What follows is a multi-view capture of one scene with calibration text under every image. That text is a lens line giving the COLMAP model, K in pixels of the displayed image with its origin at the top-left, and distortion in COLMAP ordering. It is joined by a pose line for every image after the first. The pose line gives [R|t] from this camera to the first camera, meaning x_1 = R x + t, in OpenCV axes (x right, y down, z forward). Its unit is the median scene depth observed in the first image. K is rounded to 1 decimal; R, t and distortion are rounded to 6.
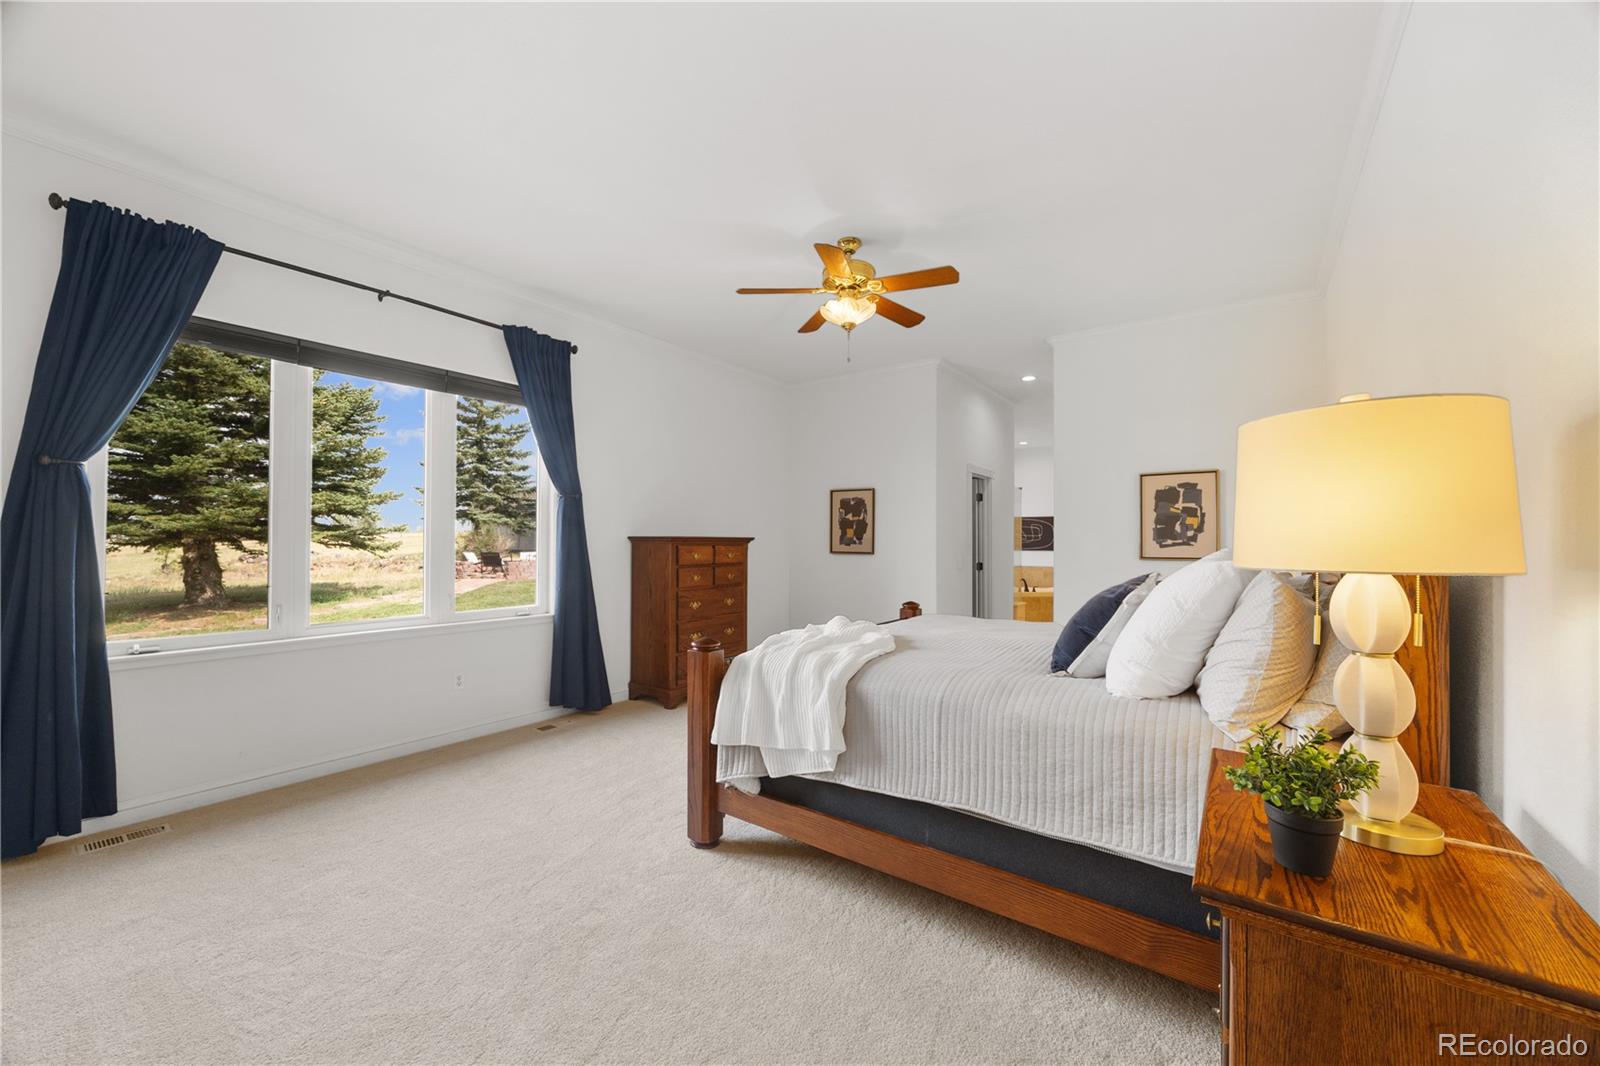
lens RADIAL K [[610.9, 0, 807.9], [0, 610.9, 542.0], [0, 0, 1]] dist [0.000031, -0.000089]
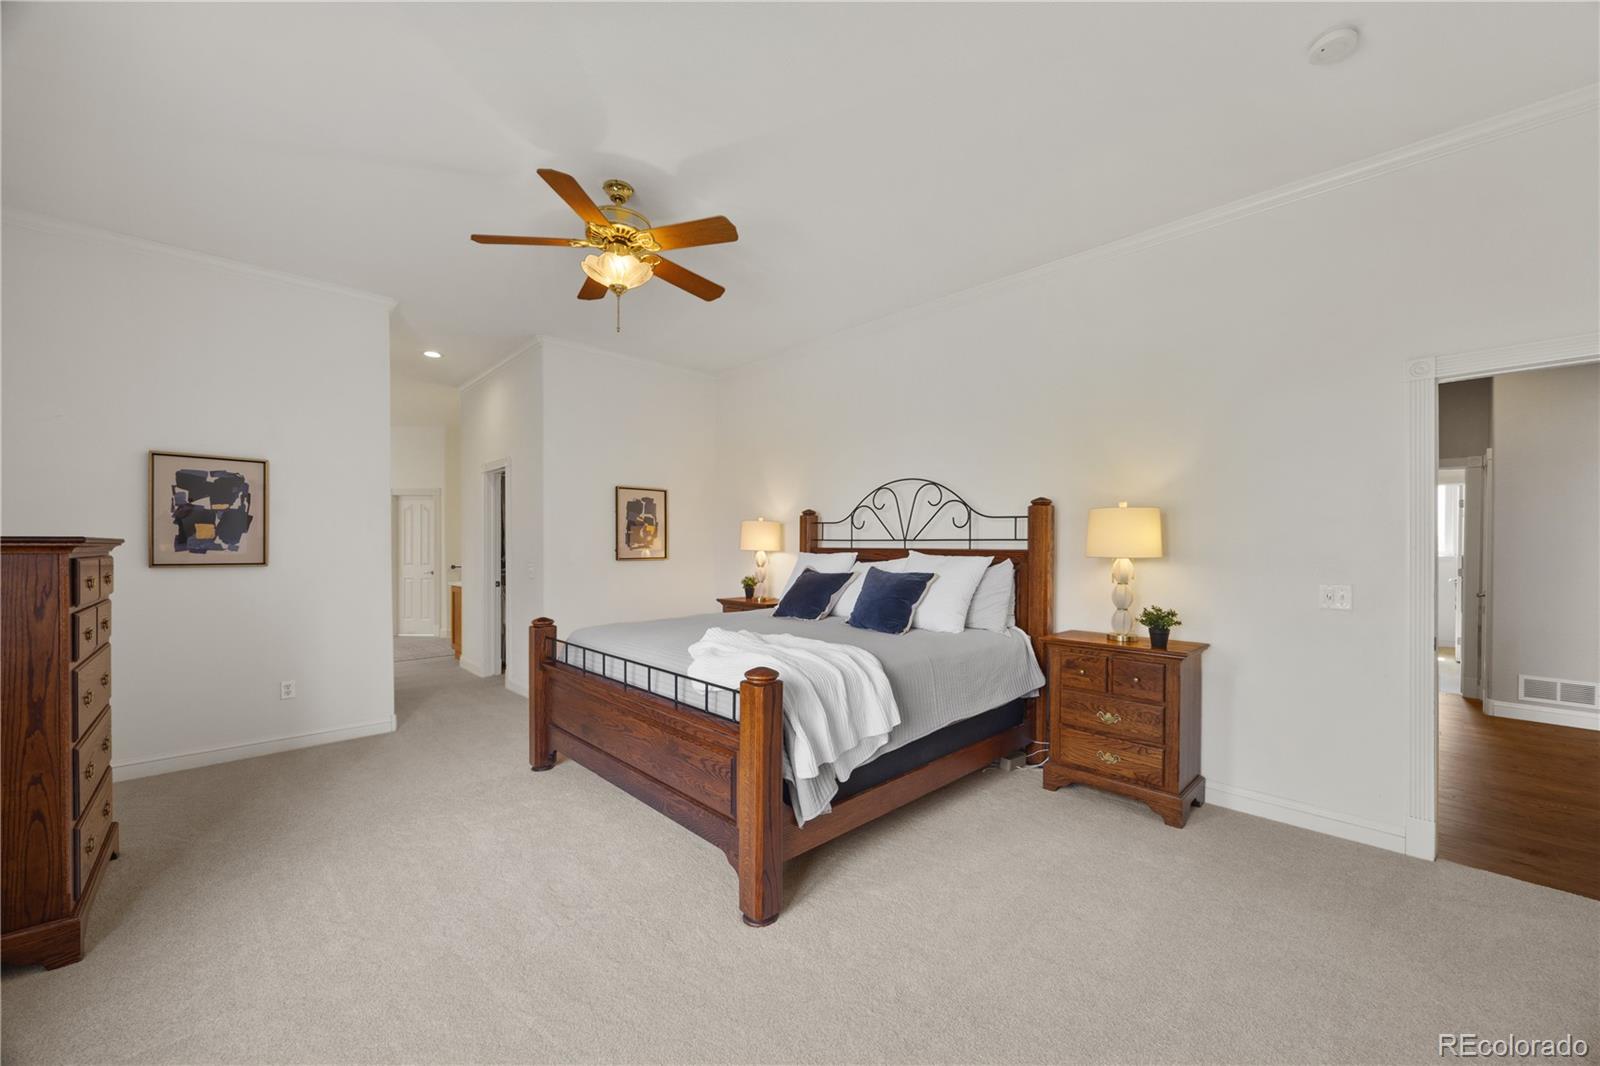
lens RADIAL K [[610.9, 0, 807.9], [0, 610.9, 542.0], [0, 0, 1]] dist [0.000031, -0.000089]
pose [[0.174740, 0.003113, 0.984610, -0.534161], [0.002535, 0.999990, -0.003612, -0.000963], [-0.984611, 0.003127, 0.174731, 0.445141]]
